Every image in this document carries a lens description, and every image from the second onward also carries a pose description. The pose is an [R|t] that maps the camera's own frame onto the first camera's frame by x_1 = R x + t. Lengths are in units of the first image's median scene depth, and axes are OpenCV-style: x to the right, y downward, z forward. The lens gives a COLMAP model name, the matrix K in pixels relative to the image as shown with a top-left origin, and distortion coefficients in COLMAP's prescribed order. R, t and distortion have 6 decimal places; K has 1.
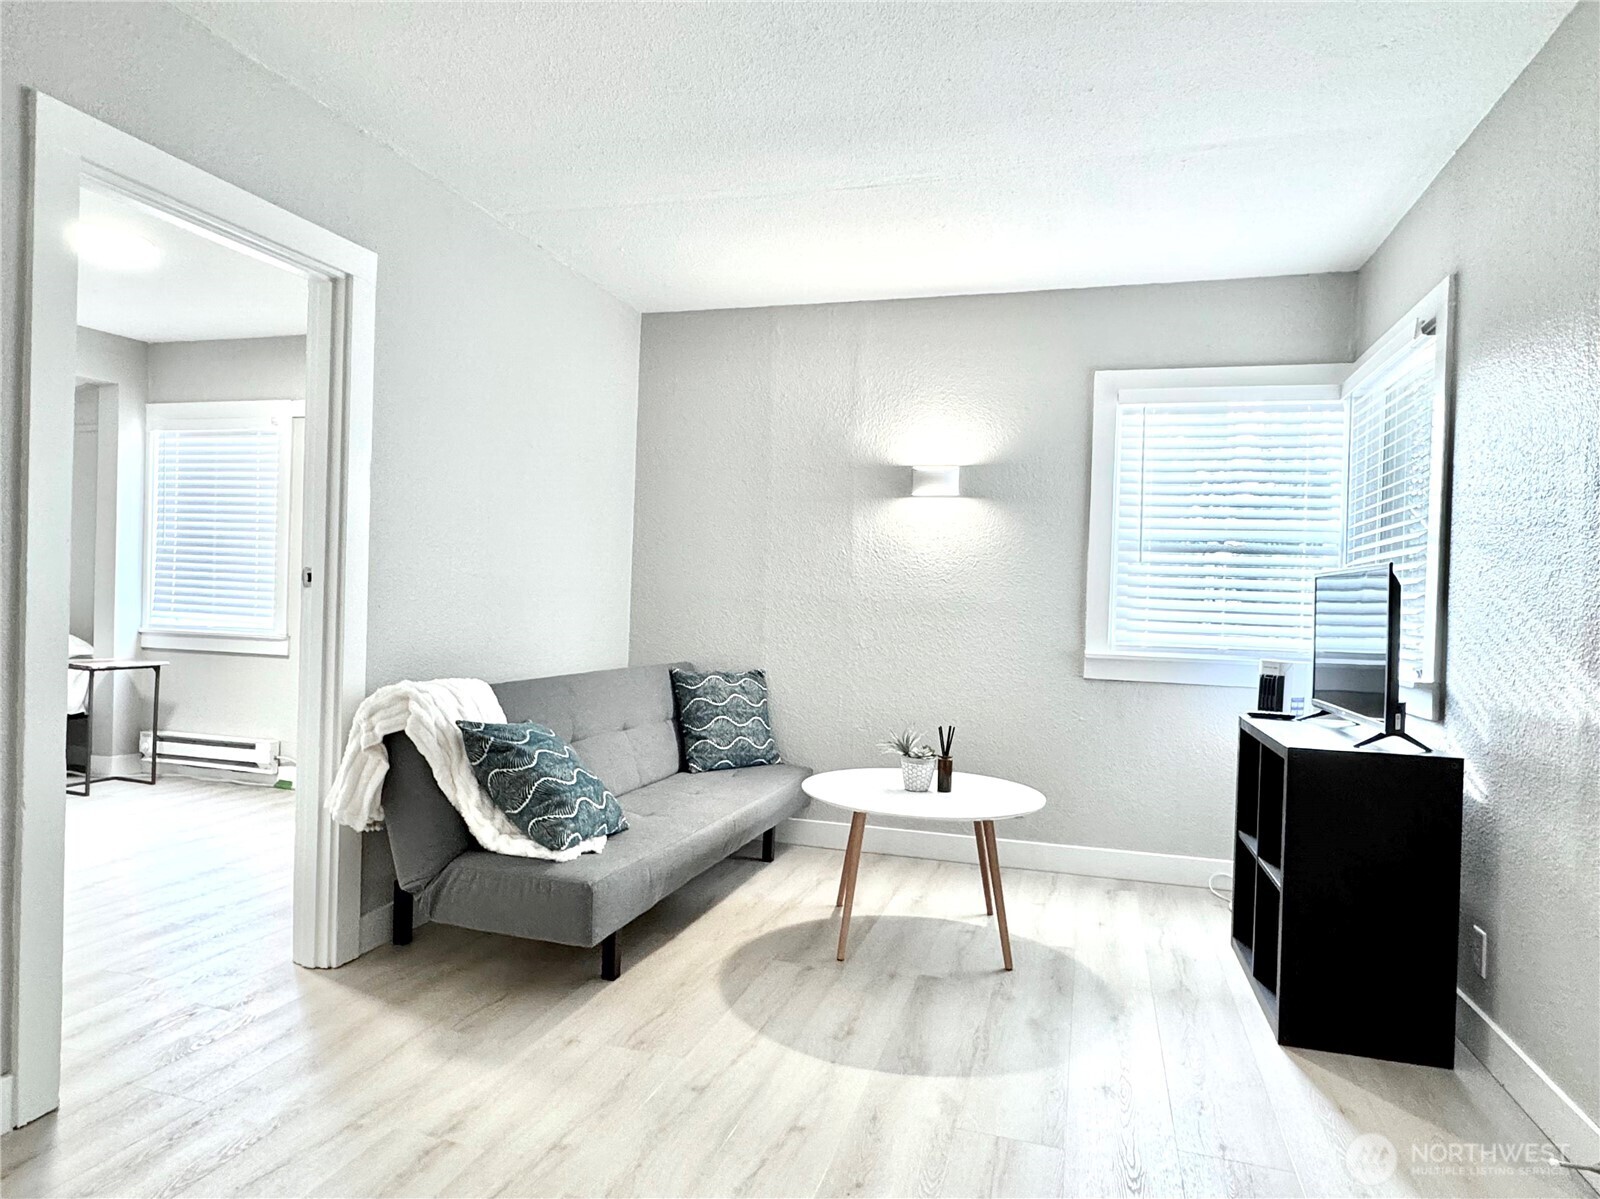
lens RADIAL K [[974.0, 0, 797.7], [0, 974.0, 610.0], [0, 0, 1]] dist [0.009465, 0.002290]
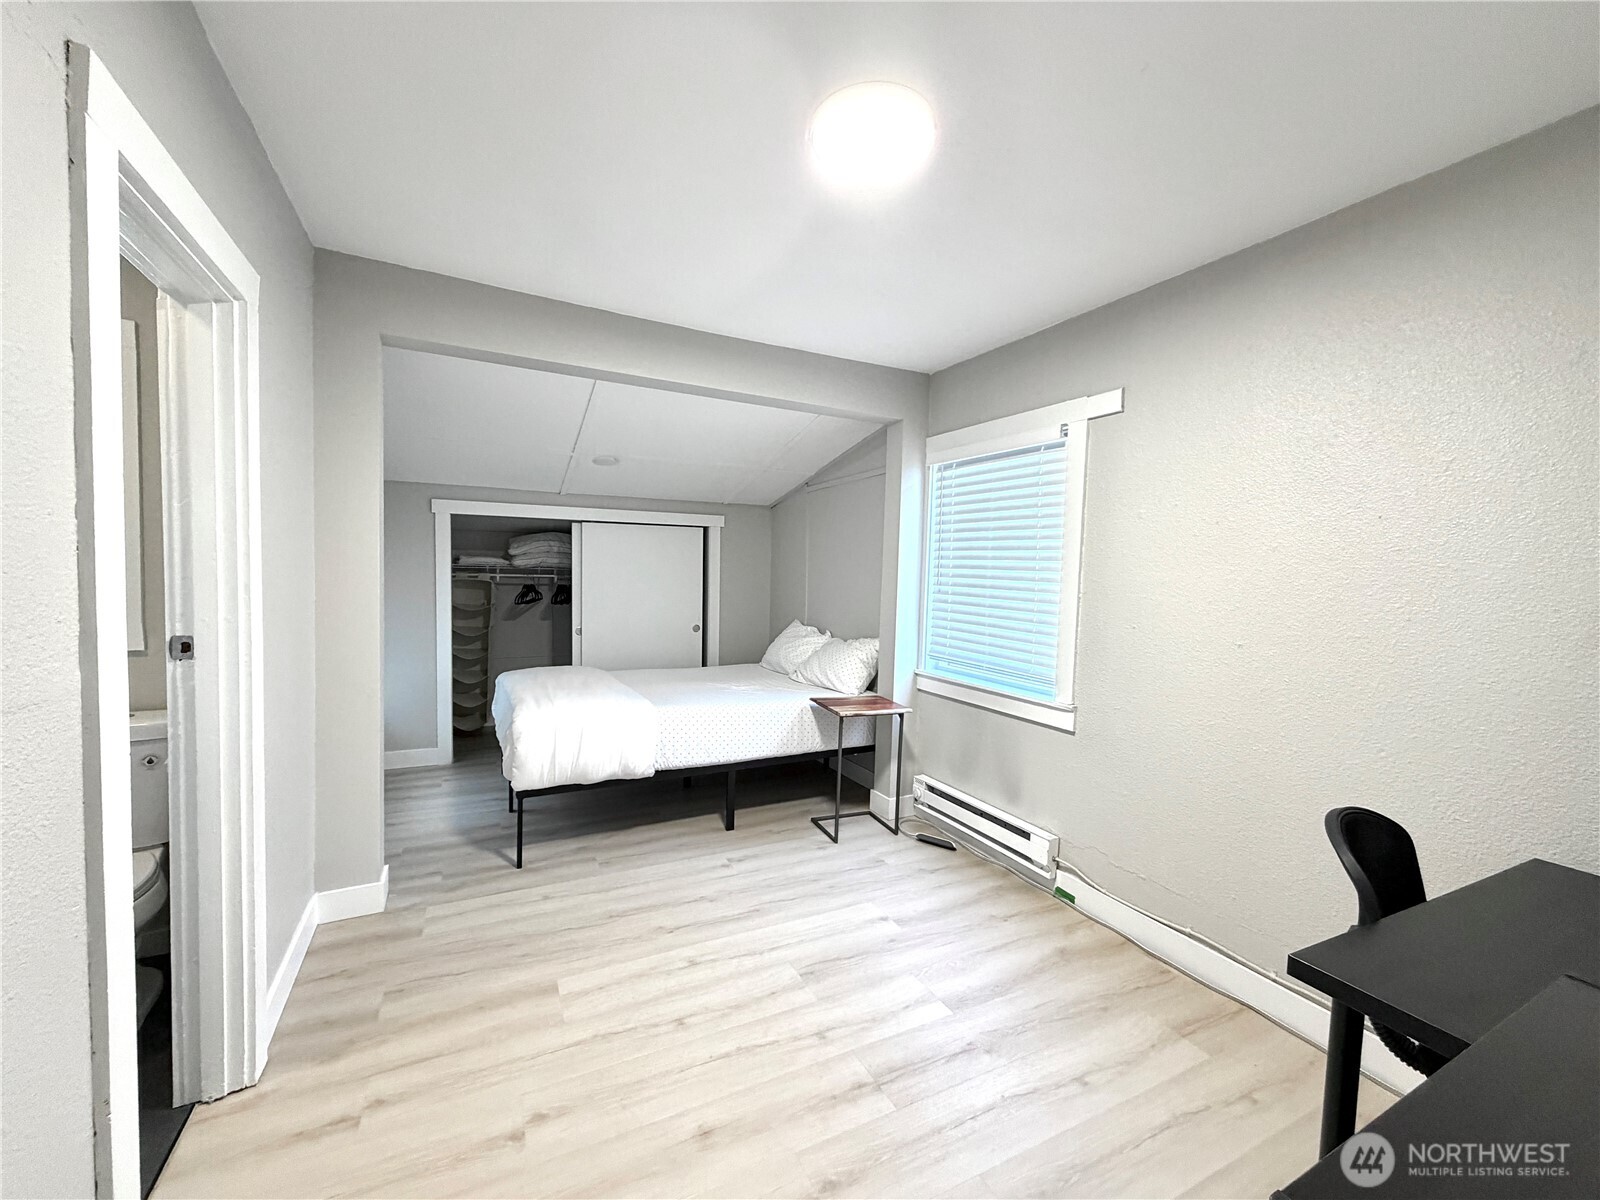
lens RADIAL K [[642.0, 0, 785.5], [0, 642.0, 596.1], [0, 0, 1]] dist [0.006226, -0.000546]
pose [[0.689105, 0.019283, -0.724405, -0.441479], [-0.018117, 0.999792, 0.009379, -0.086905], [0.724435, 0.006661, 0.689311, 0.684542]]
